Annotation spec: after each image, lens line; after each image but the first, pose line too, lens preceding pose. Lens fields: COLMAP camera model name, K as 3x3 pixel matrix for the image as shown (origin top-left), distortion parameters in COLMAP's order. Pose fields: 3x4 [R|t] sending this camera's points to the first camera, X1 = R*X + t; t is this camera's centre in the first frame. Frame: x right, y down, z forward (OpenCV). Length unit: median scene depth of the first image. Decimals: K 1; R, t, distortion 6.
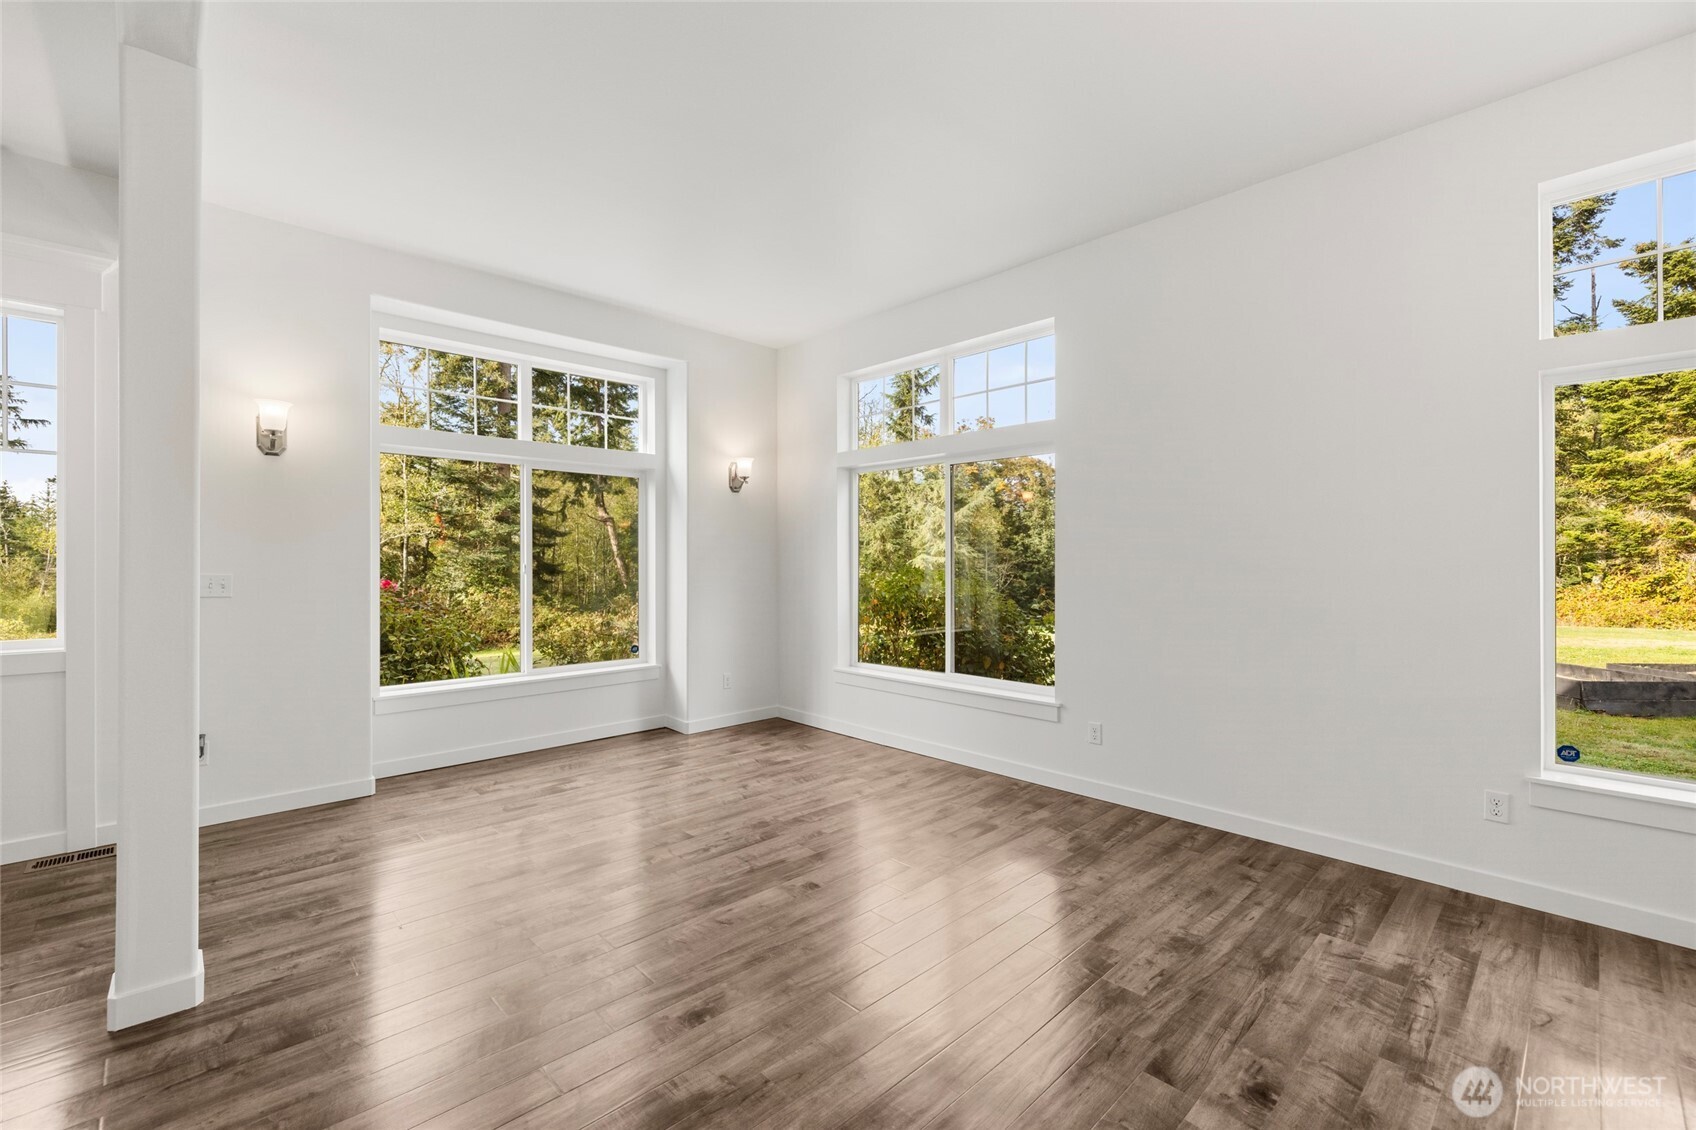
lens RADIAL K [[717.0, 0, 848.6], [0, 717.0, 564.3], [0, 0, 1]] dist [0.003754, -0.001263]
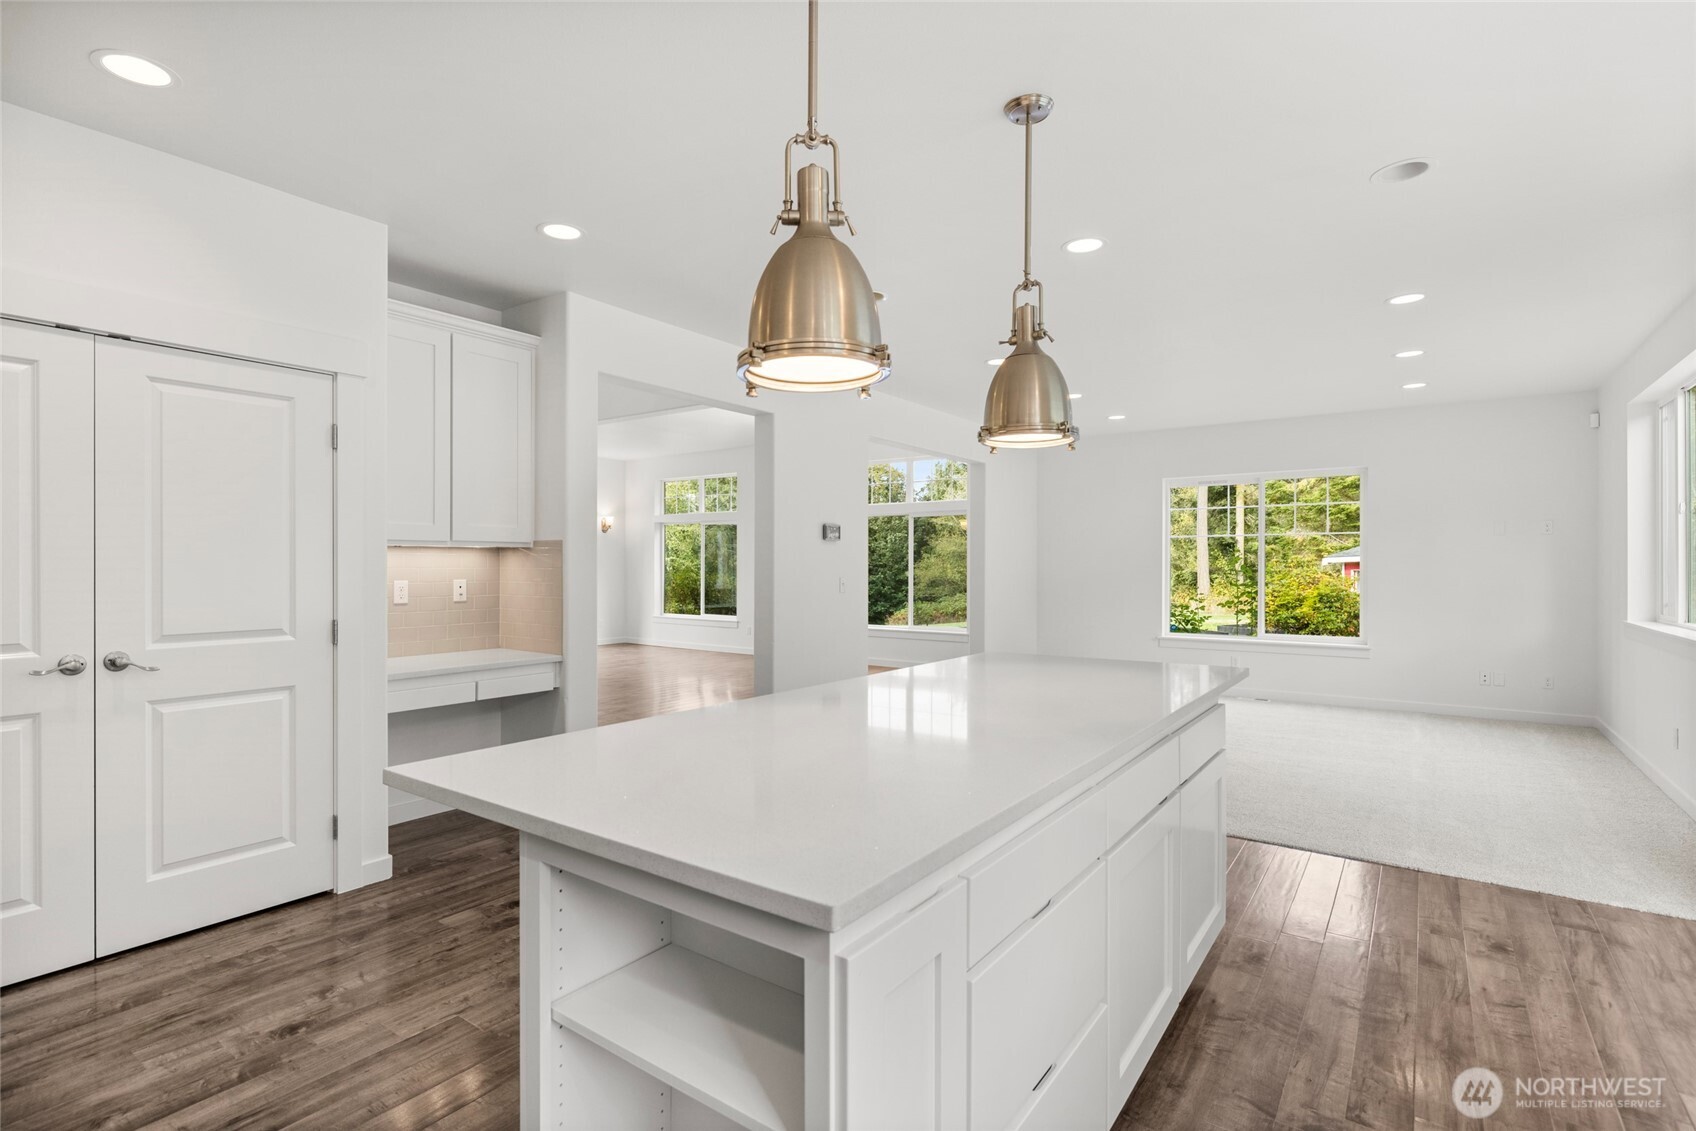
lens RADIAL K [[792.7, 0, 859.9], [0, 792.7, 571.3], [0, 0, 1]] dist [-0.001574, -0.001225]
pose [[0.981223, -0.000049, 0.192875, 0.213831], [-0.001040, 0.999984, 0.005540, -0.004746], [-0.192872, -0.005637, 0.981208, -2.411173]]
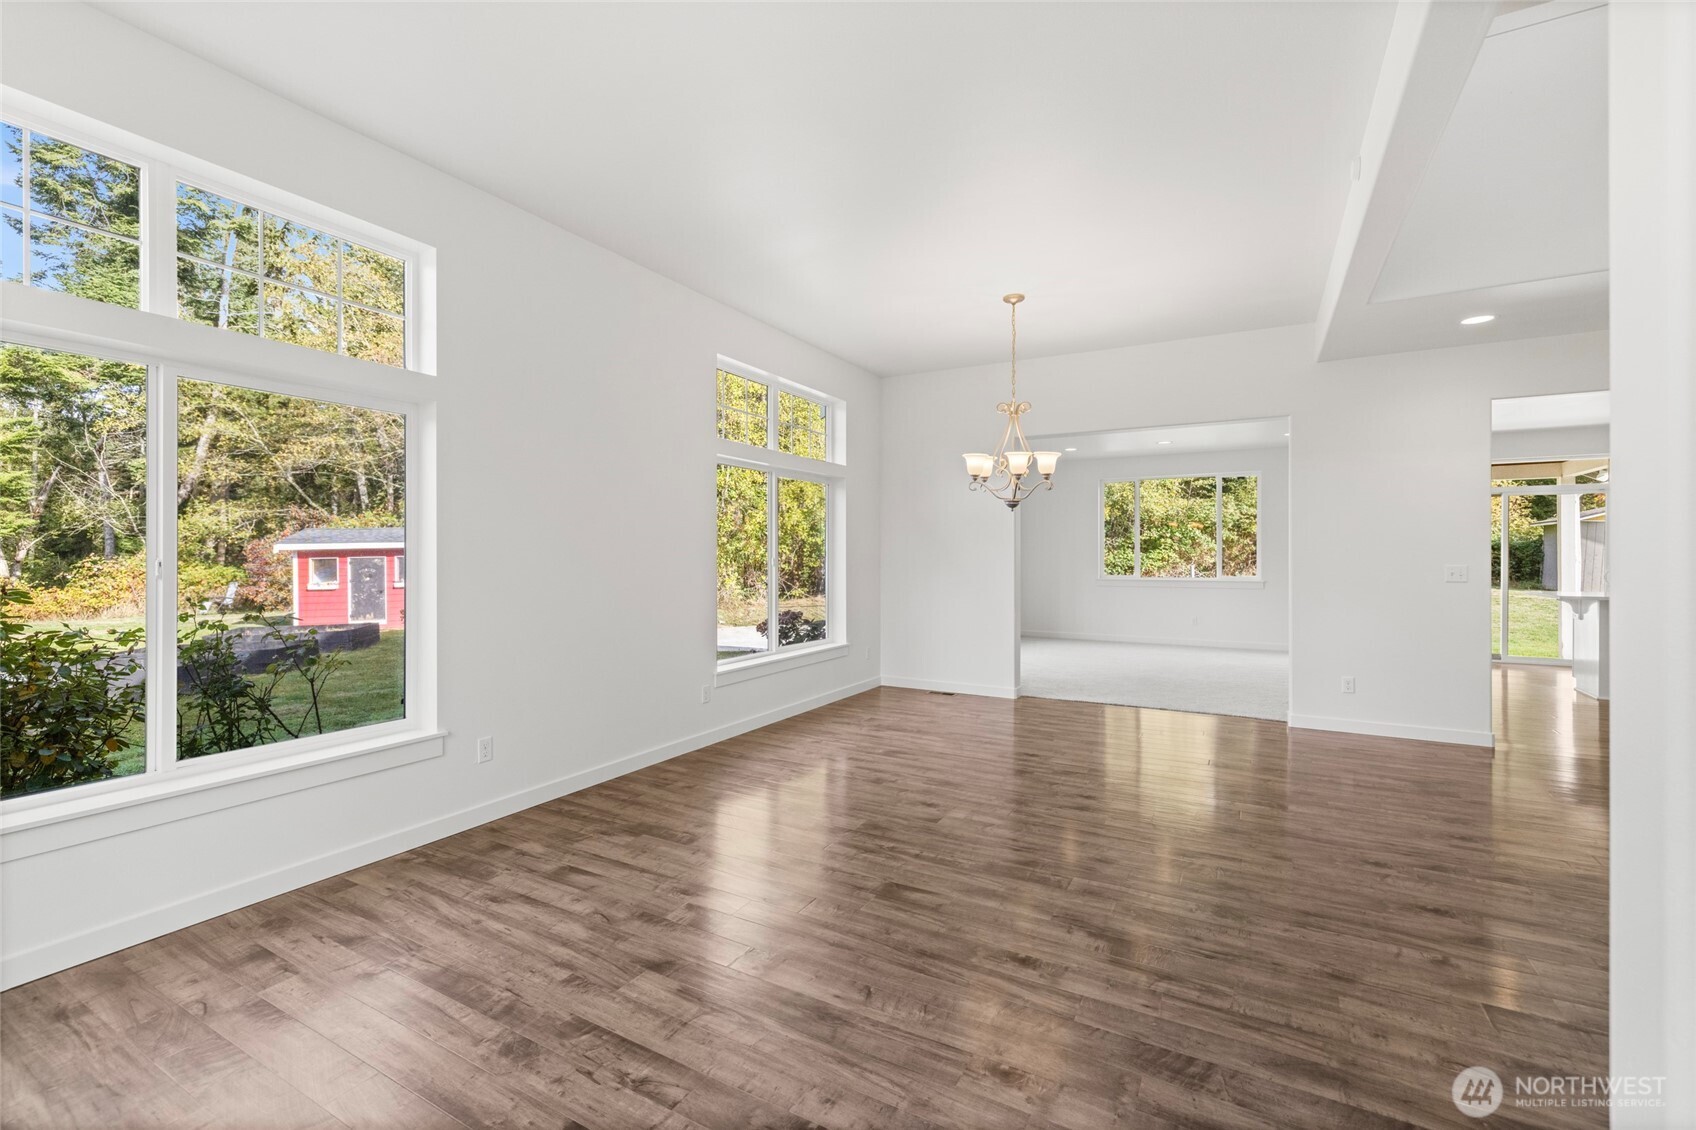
lens RADIAL K [[717.0, 0, 839.9], [0, 717.0, 560.7], [0, 0, 1]] dist [0.003754, -0.001263]
pose [[-0.274008, -0.007491, 0.961698, -0.729619], [0.001627, 0.999965, 0.008252, -0.004792], [-0.961726, 0.003826, -0.273986, 0.955804]]
